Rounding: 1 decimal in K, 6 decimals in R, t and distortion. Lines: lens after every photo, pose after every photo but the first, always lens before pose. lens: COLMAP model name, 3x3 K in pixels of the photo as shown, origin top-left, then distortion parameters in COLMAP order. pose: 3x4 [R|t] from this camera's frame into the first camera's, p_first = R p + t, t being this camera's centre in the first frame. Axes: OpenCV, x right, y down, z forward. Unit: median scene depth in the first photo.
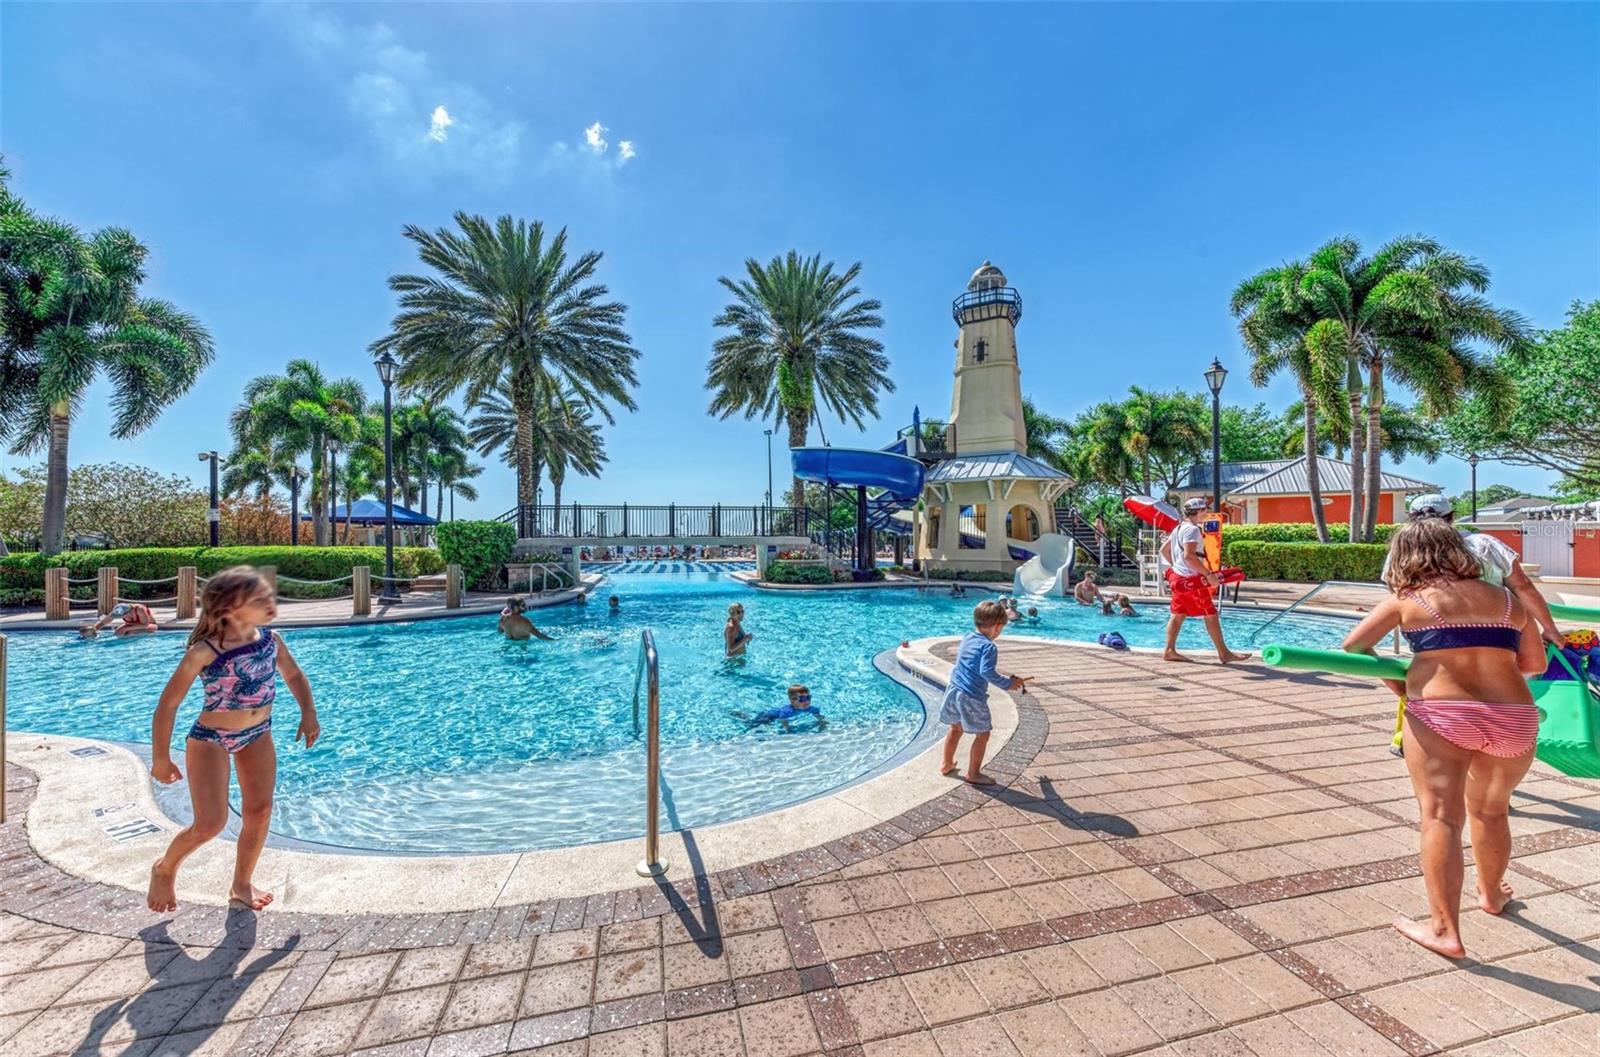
lens RADIAL K [[595.1, 0, 807.9], [0, 595.1, 538.3], [0, 0, 1]] dist [0.023469, -0.007079]
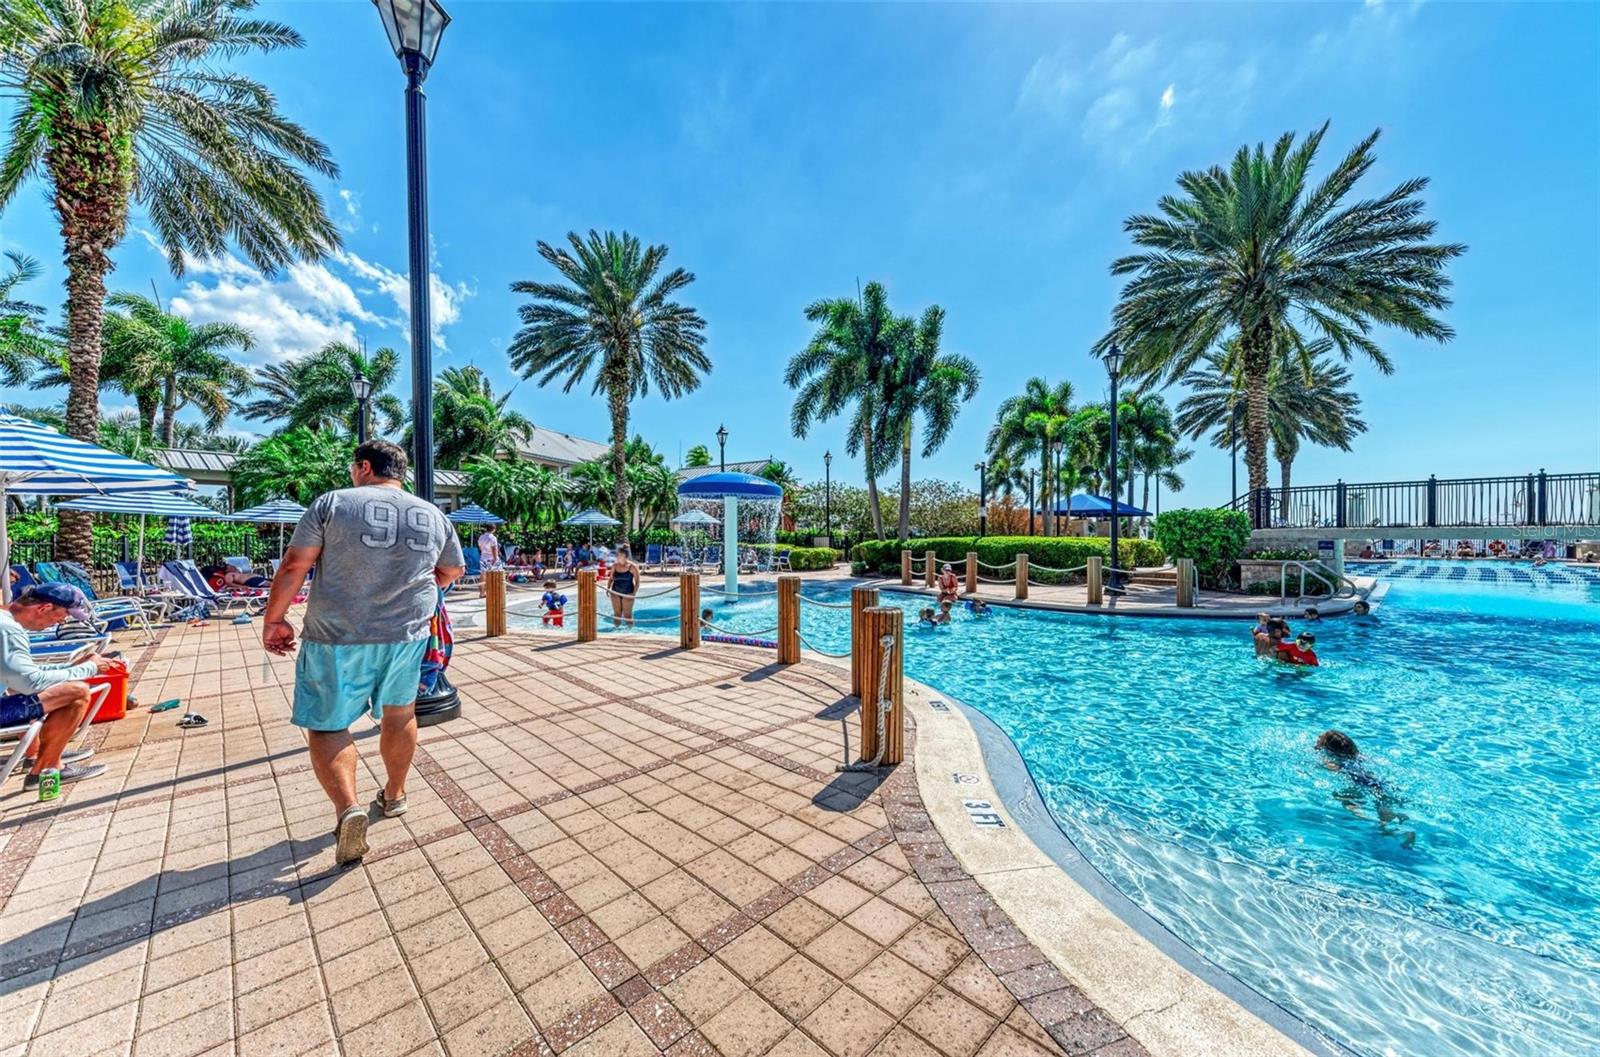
lens RADIAL K [[595.1, 0, 807.9], [0, 595.1, 538.3], [0, 0, 1]] dist [0.023469, -0.007079]
pose [[0.501933, 0.008965, -0.864860, -0.062812], [0.004413, 0.999907, 0.012927, -0.000544], [0.864895, -0.010305, 0.501846, 0.038155]]
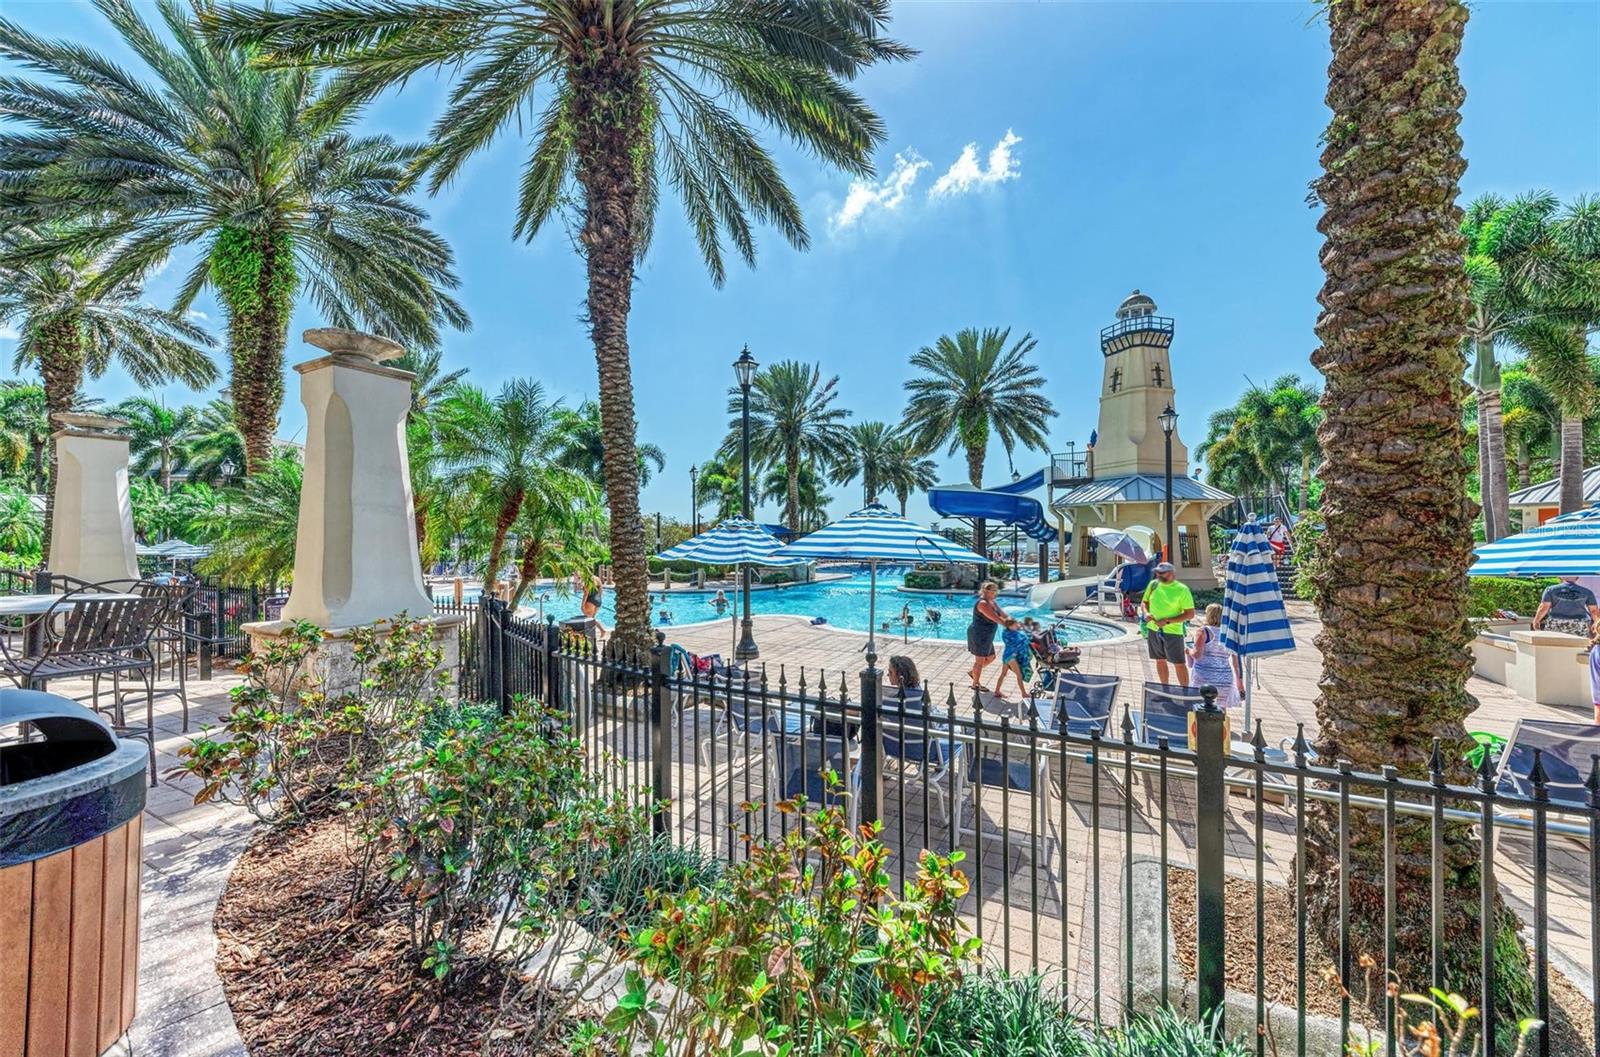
lens RADIAL K [[595.1, 0, 807.9], [0, 595.1, 538.3], [0, 0, 1]] dist [0.023469, -0.007079]
pose [[0.741519, 0.000543, -0.670932, 0.648300], [0.003188, 0.999986, 0.004332, -0.042242], [0.670925, -0.005351, 0.741506, -0.176057]]
